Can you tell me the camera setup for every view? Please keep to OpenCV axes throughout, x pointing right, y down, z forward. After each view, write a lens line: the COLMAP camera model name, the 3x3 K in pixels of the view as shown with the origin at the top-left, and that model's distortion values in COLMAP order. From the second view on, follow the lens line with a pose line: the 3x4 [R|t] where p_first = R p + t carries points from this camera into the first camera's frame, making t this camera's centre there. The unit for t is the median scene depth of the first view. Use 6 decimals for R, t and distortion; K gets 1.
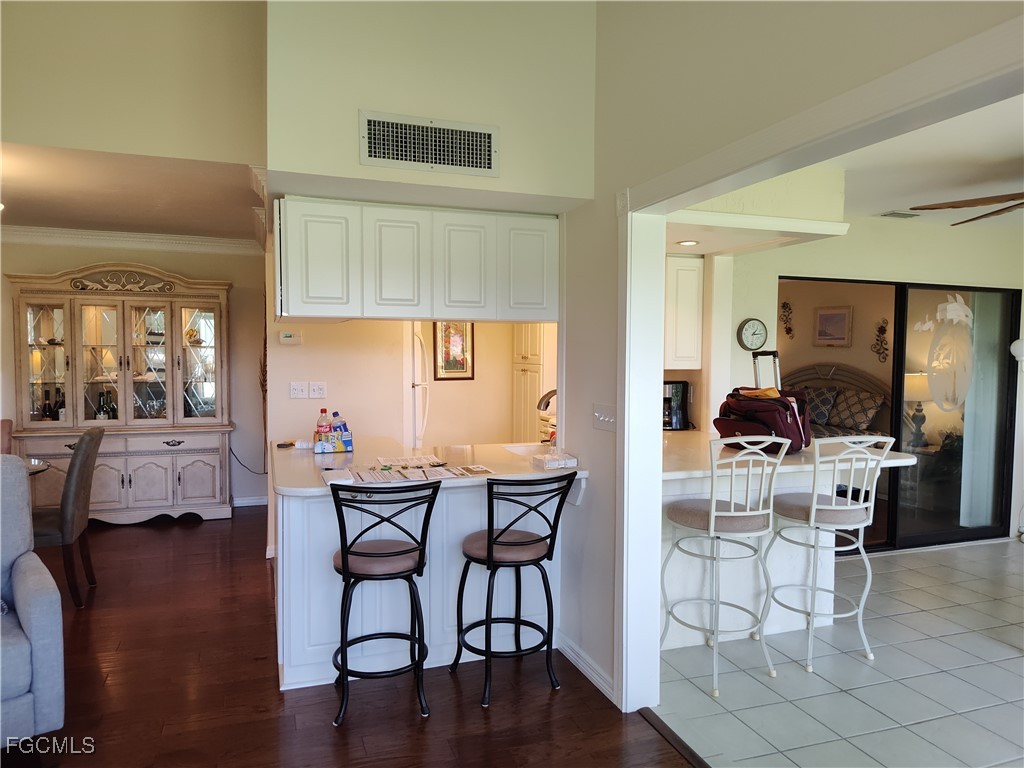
lens RADIAL K [[691.3, 0, 509.5], [0, 691.3, 386.7], [0, 0, 1]] dist [0.008388, -0.001152]
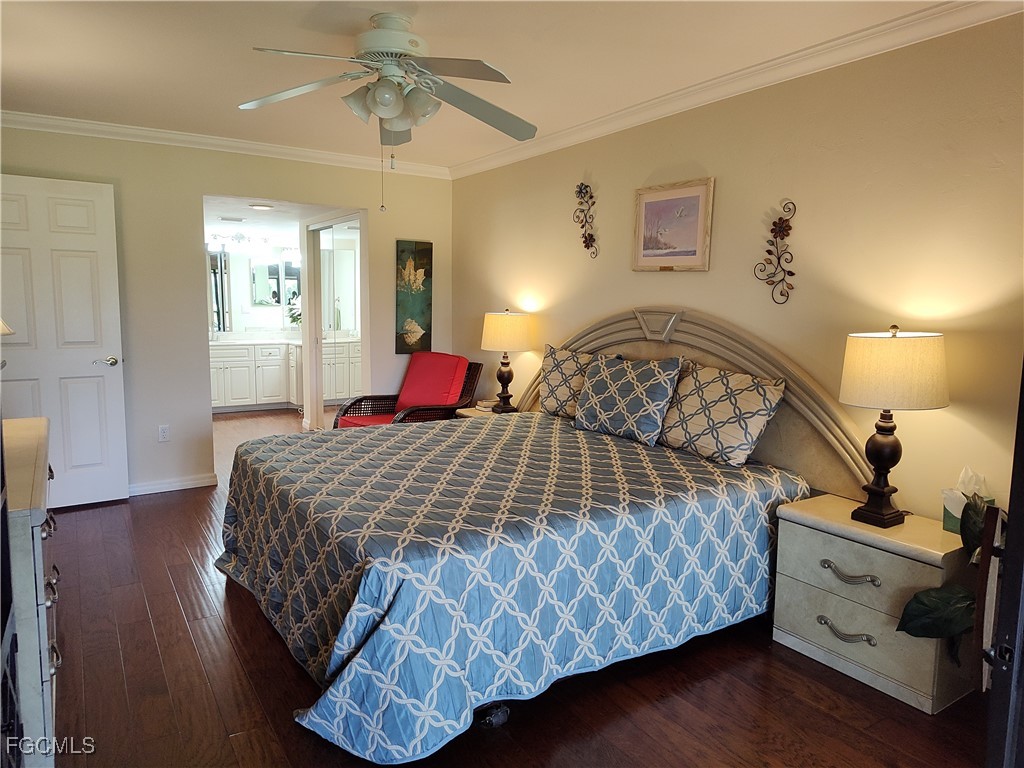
lens RADIAL K [[691.3, 0, 514.0], [0, 691.3, 382.3], [0, 0, 1]] dist [0.008388, -0.001152]
pose [[0.975017, -0.023235, 0.220911, 0.268948], [0.007632, 0.997431, 0.071220, -0.017838], [-0.221998, -0.067754, 0.972690, 0.587791]]
